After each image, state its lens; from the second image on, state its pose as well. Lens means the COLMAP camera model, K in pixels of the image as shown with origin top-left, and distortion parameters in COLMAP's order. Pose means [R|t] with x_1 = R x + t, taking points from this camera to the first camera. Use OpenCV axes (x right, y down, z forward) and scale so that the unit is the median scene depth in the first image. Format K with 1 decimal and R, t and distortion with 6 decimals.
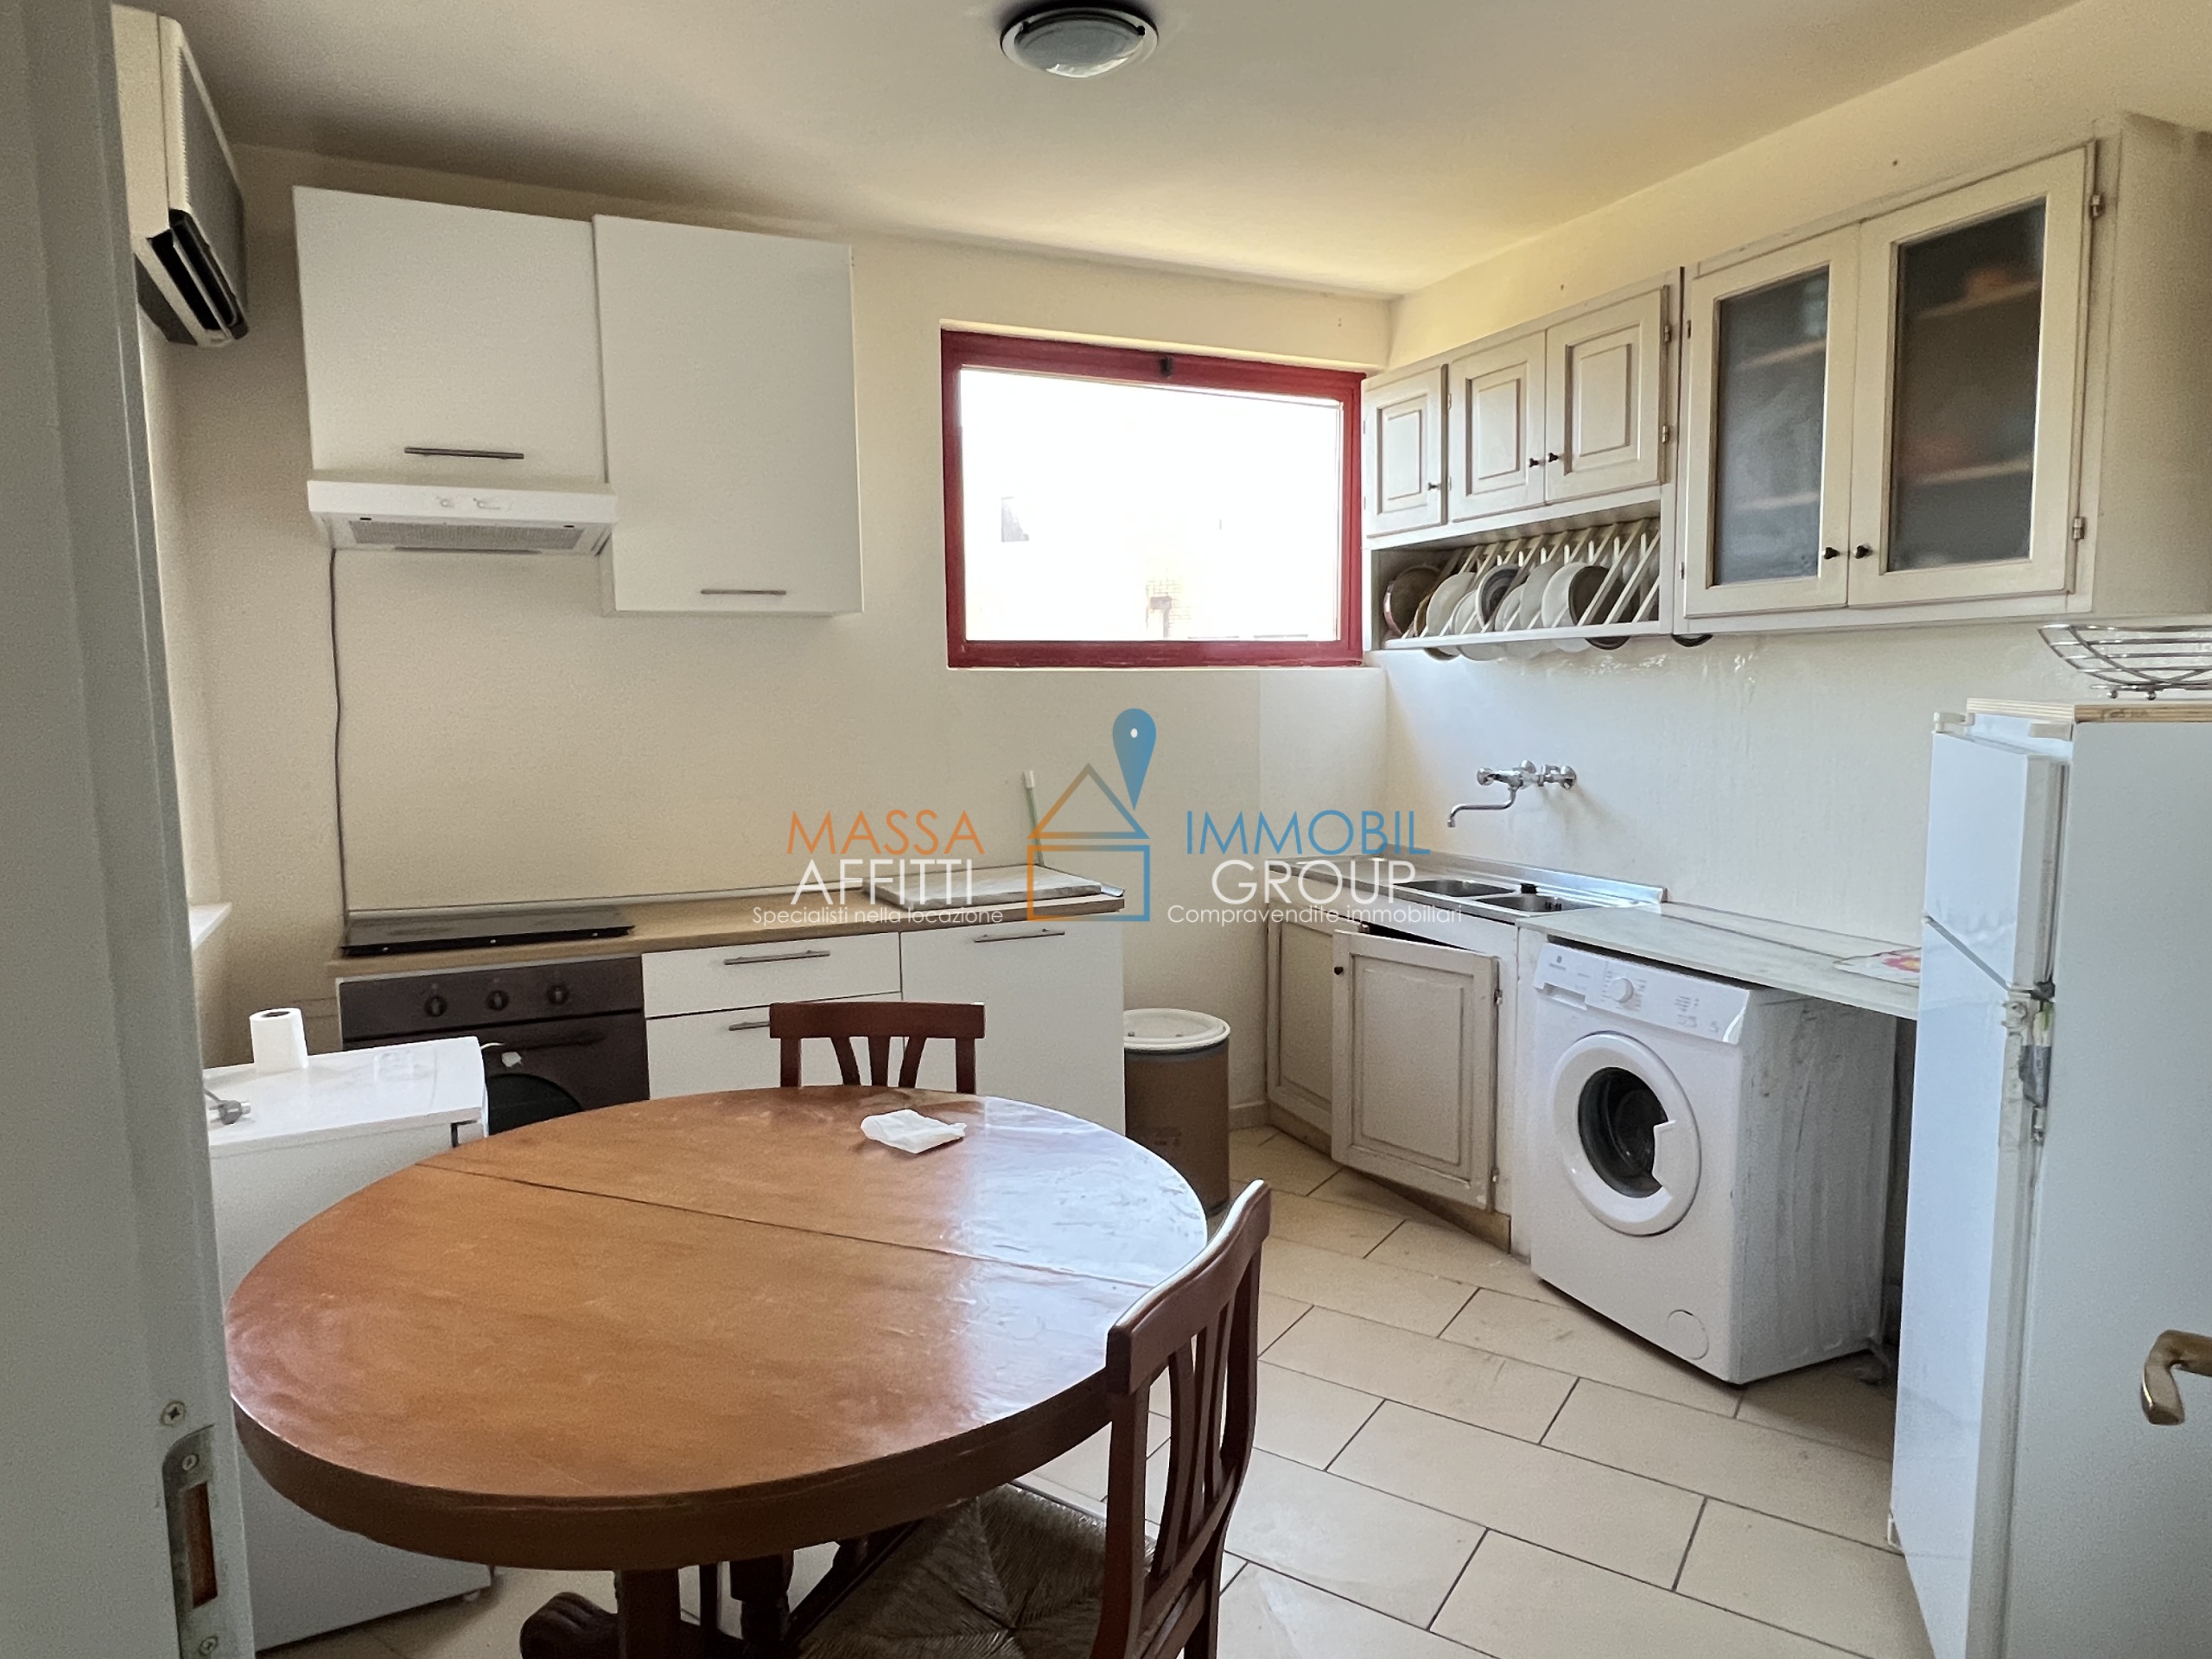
lens RADIAL K [[1347.3, 0, 1090.4], [0, 1347.3, 834.4], [0, 0, 1]] dist [-0.001975, 0.001276]
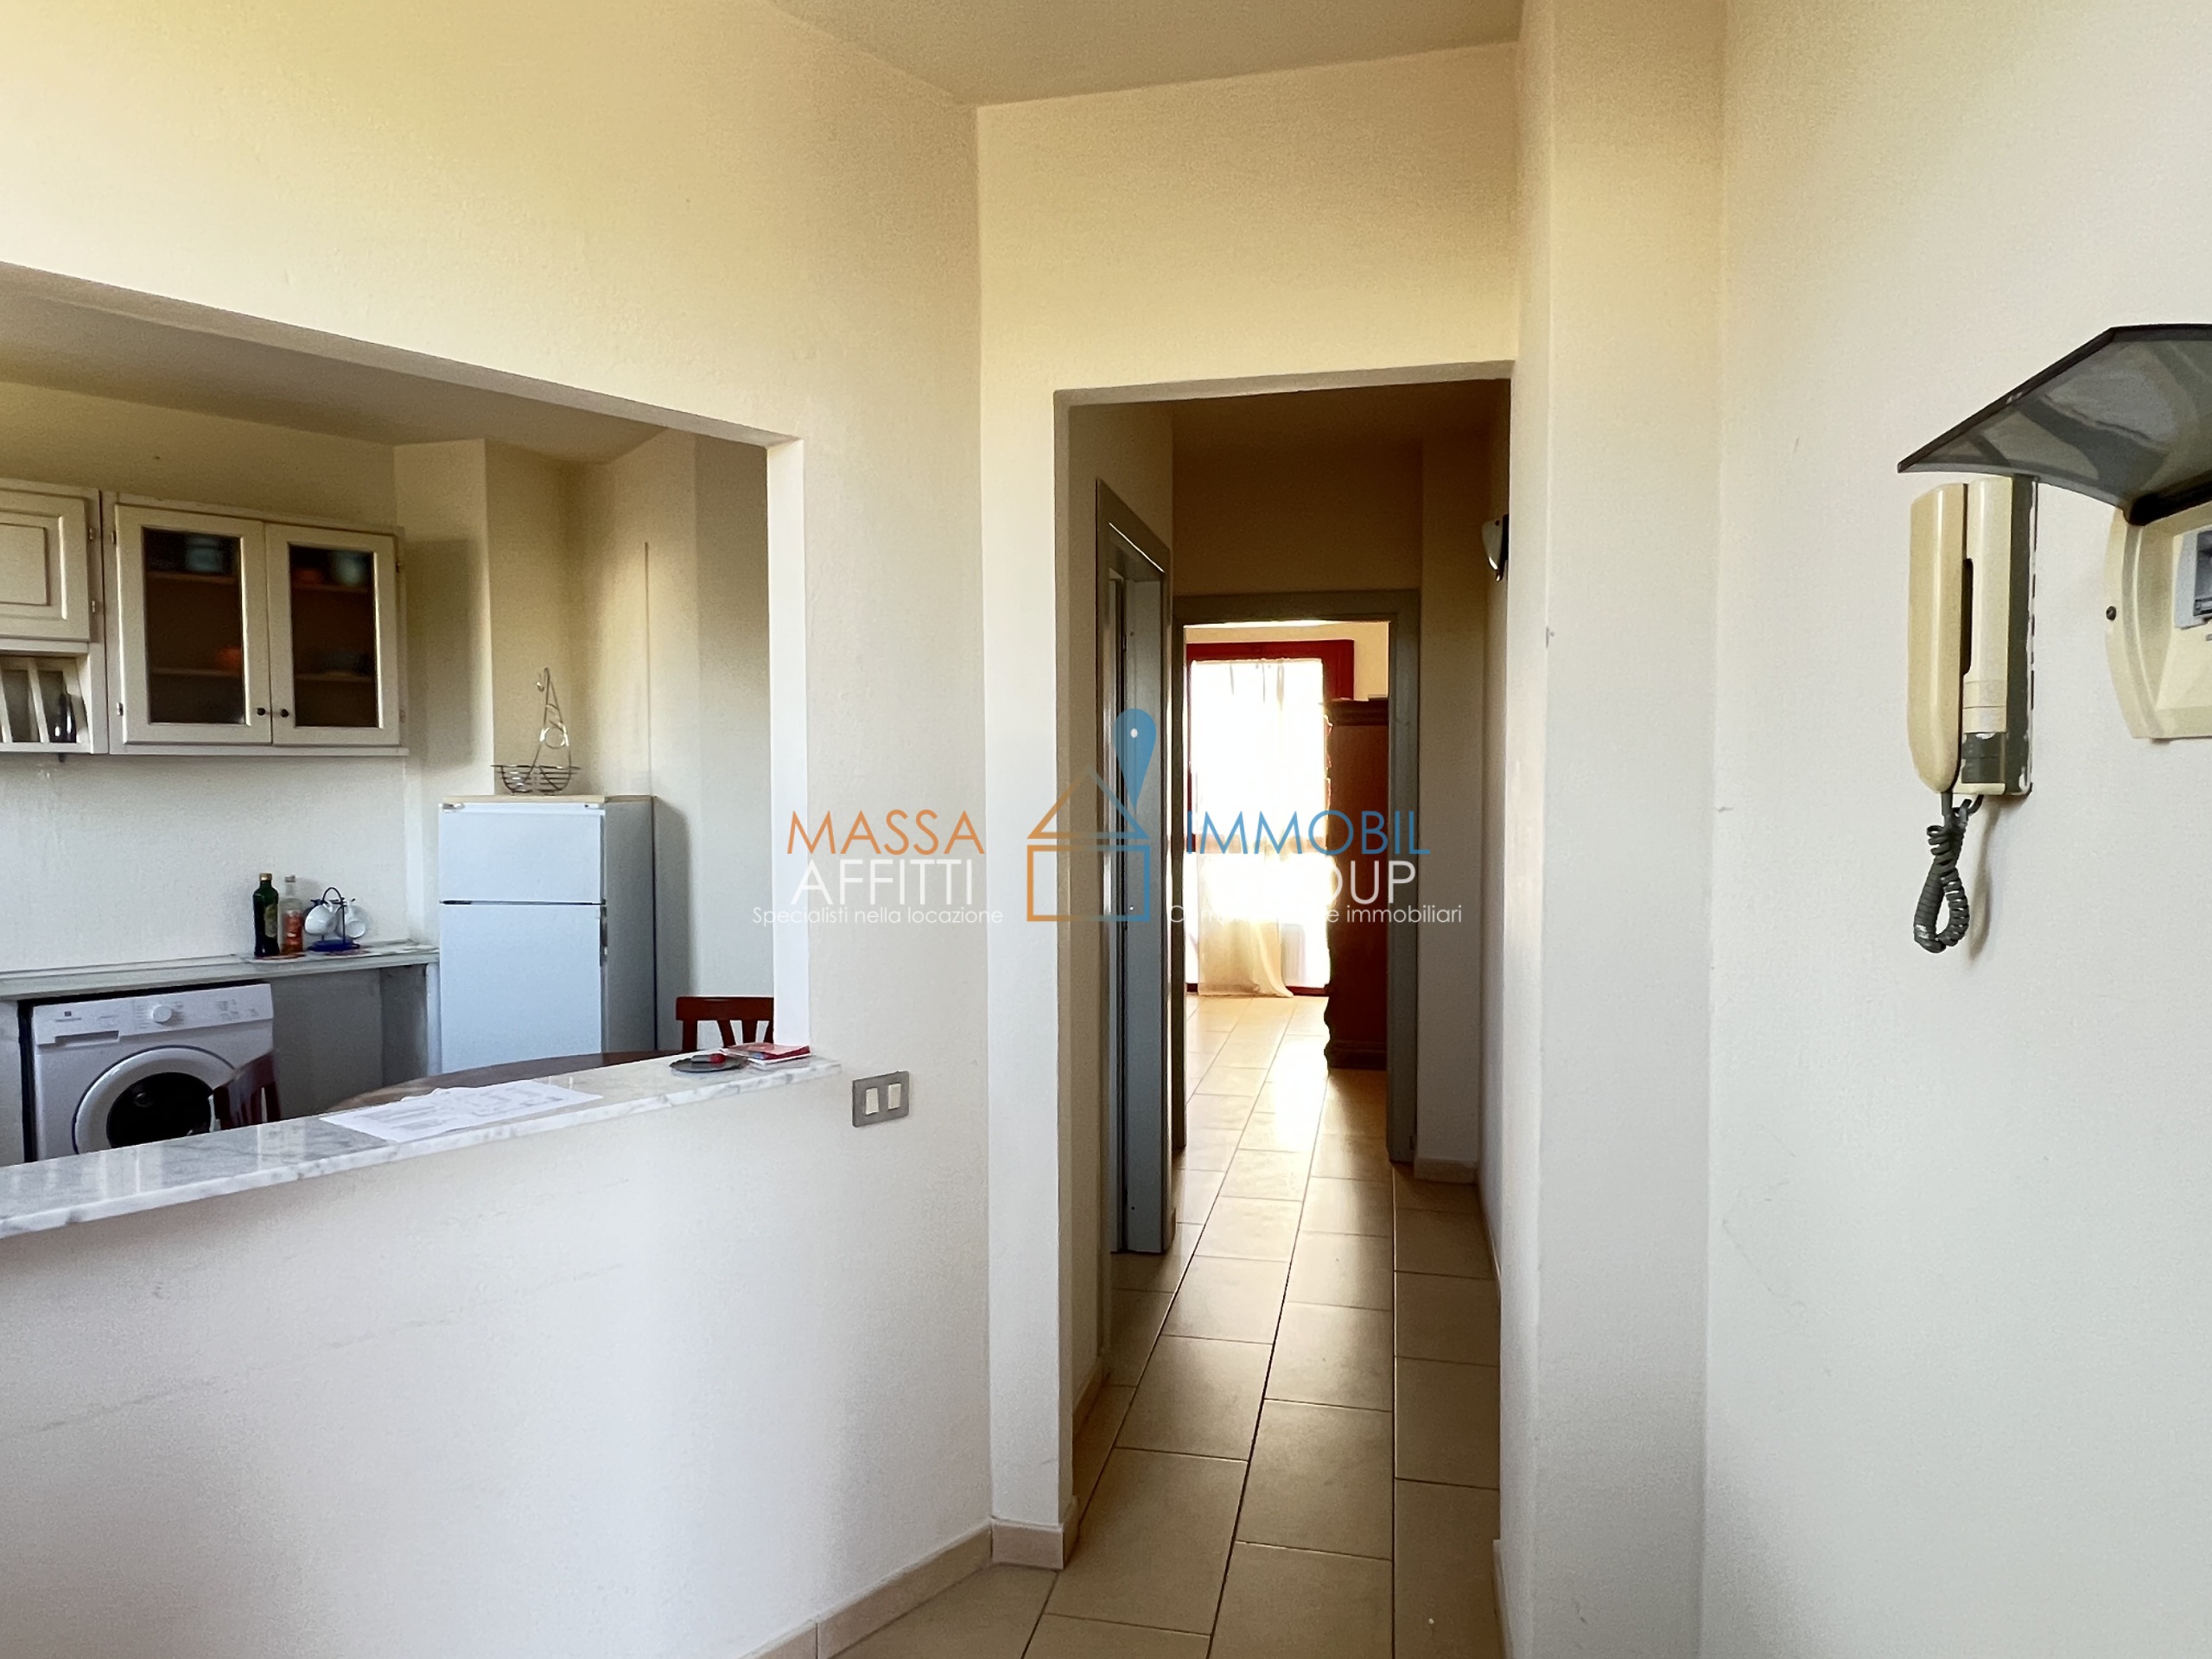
lens RADIAL K [[1368.7, 0, 1106.0], [0, 1368.7, 829.5], [0, 0, 1]] dist [-0.002991, 0.000305]
pose [[-0.370526, -0.026758, 0.928437, -1.016531], [0.106928, 0.991710, 0.071255, -0.054154], [-0.922647, 0.125678, -0.364593, 0.491556]]
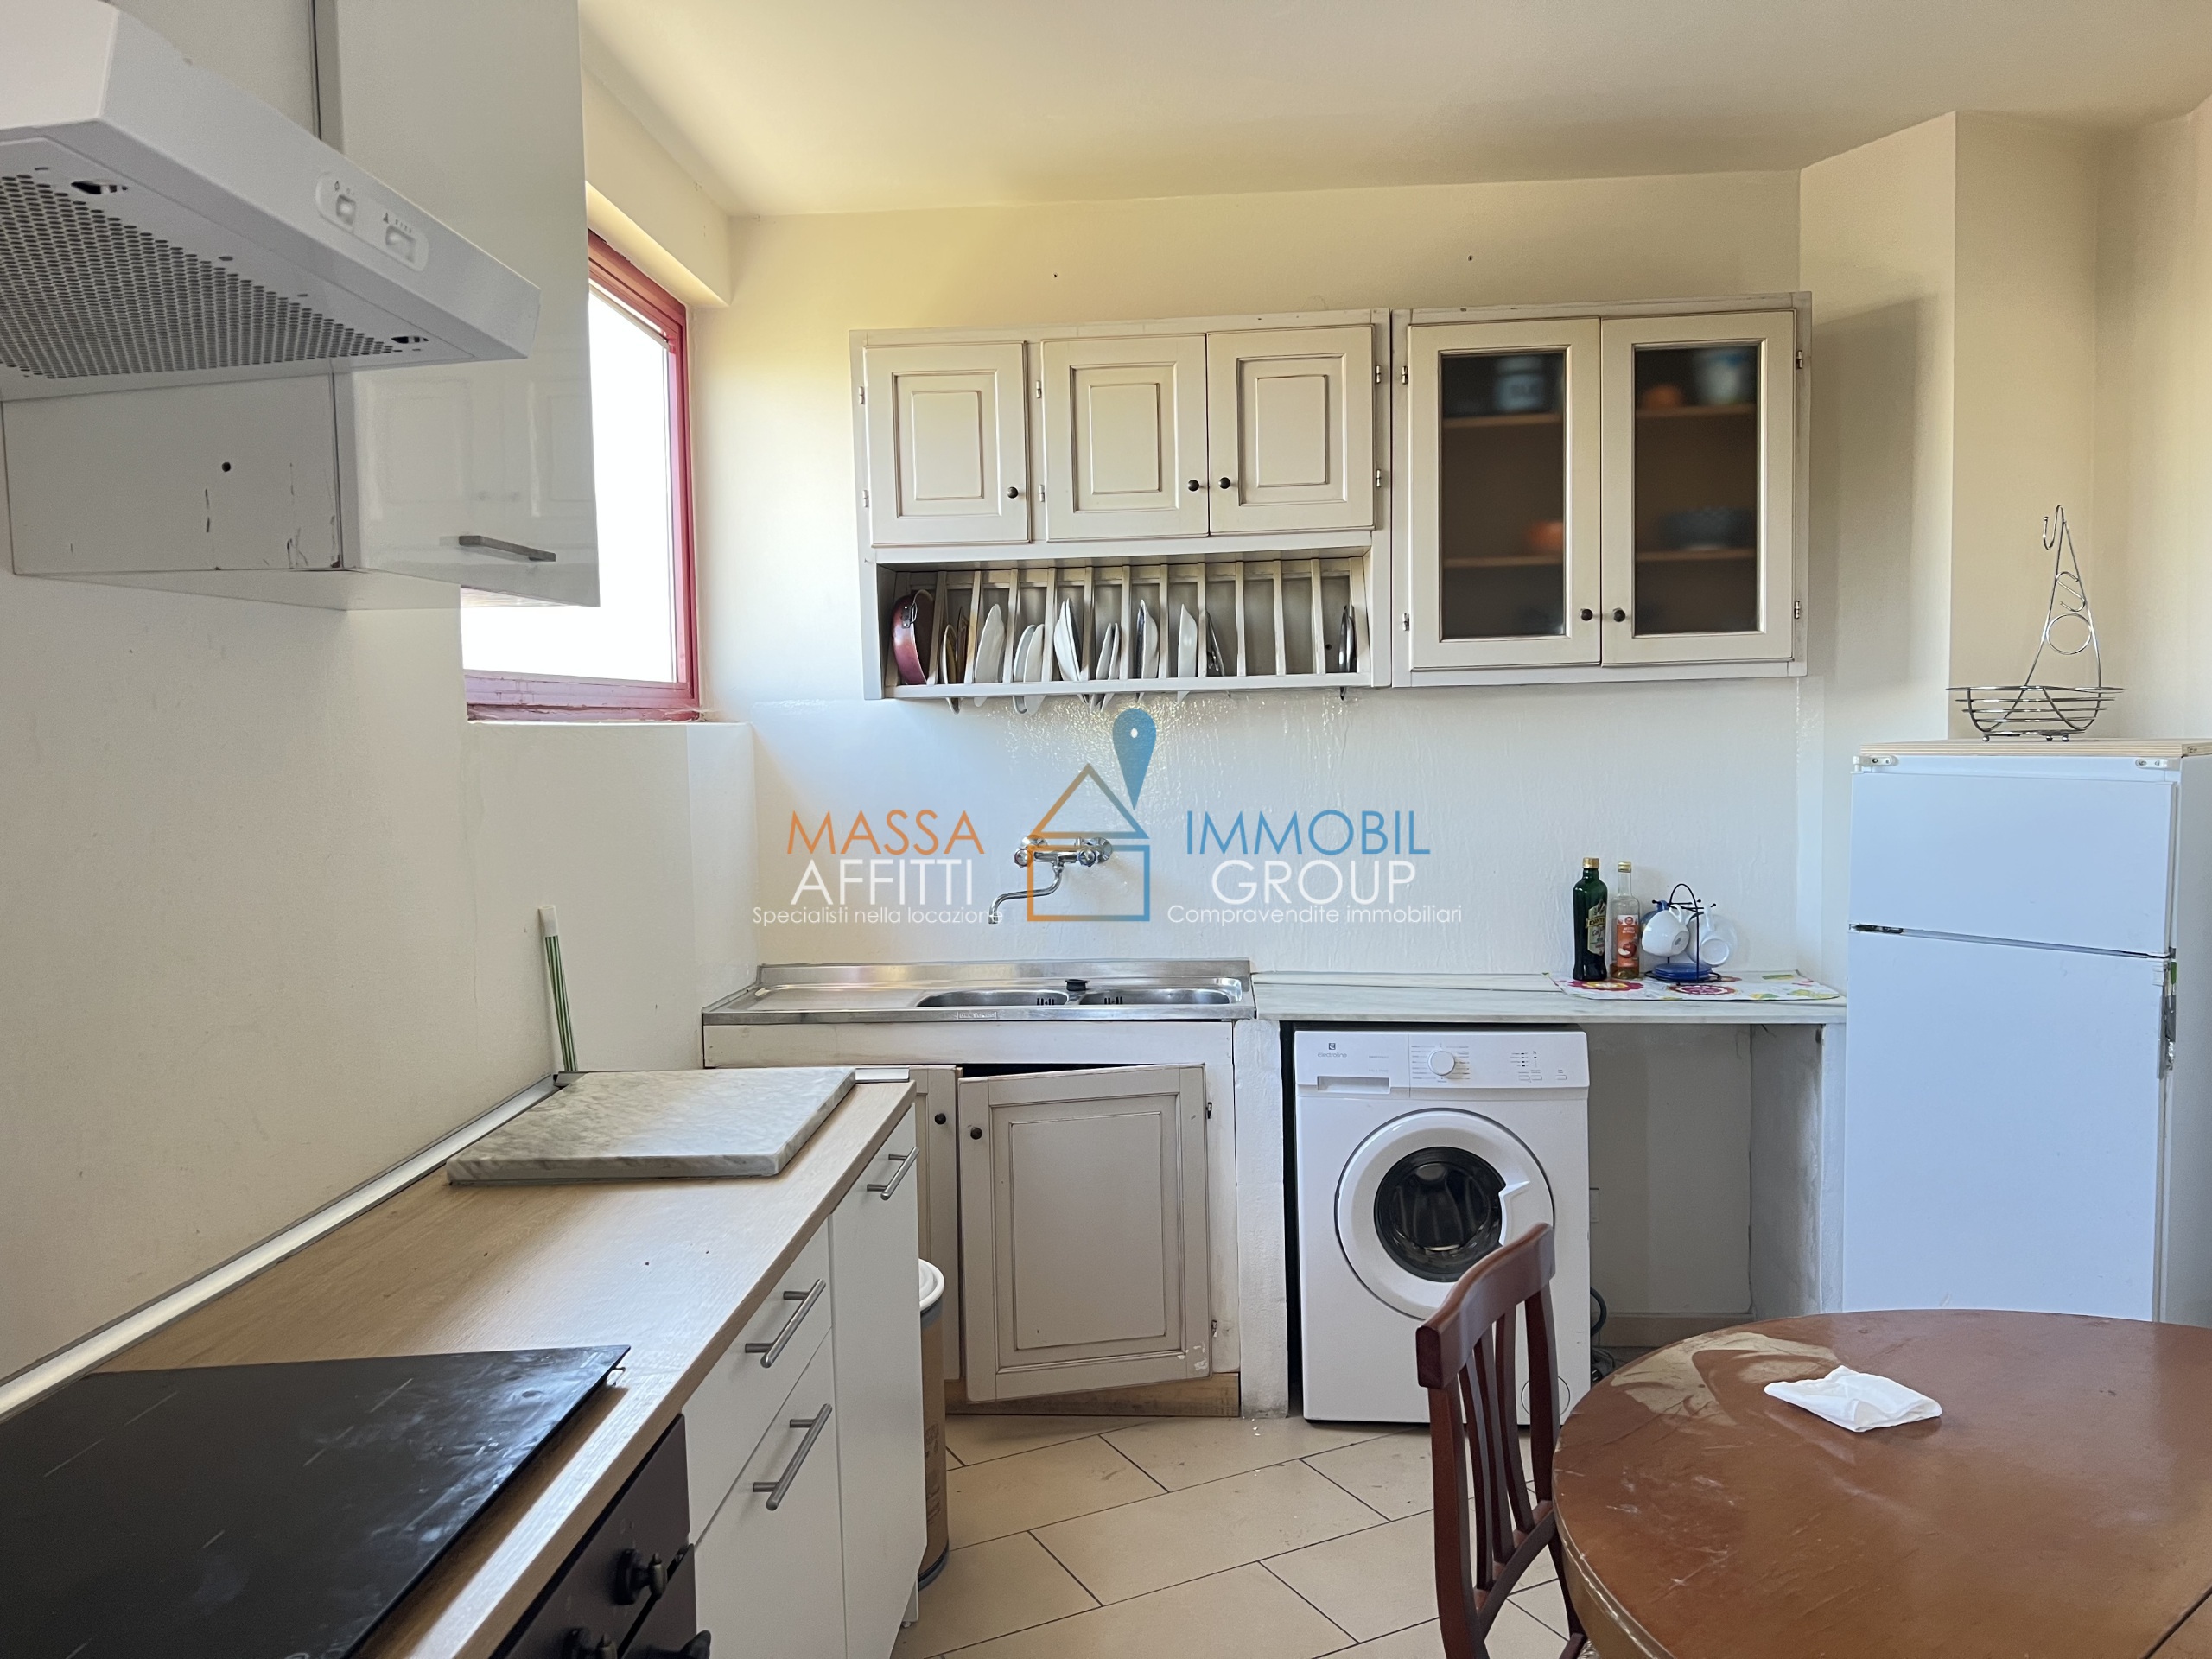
lens RADIAL K [[1665.7, 0, 1088.9], [0, 1665.7, 829.8], [0, 0, 1]] dist [0.135941, -0.241393]
pose [[0.469854, -0.054694, 0.881048, -0.613230], [0.110154, 0.993910, 0.002956, -0.062258], [-0.875844, 0.095662, 0.473017, 0.529974]]
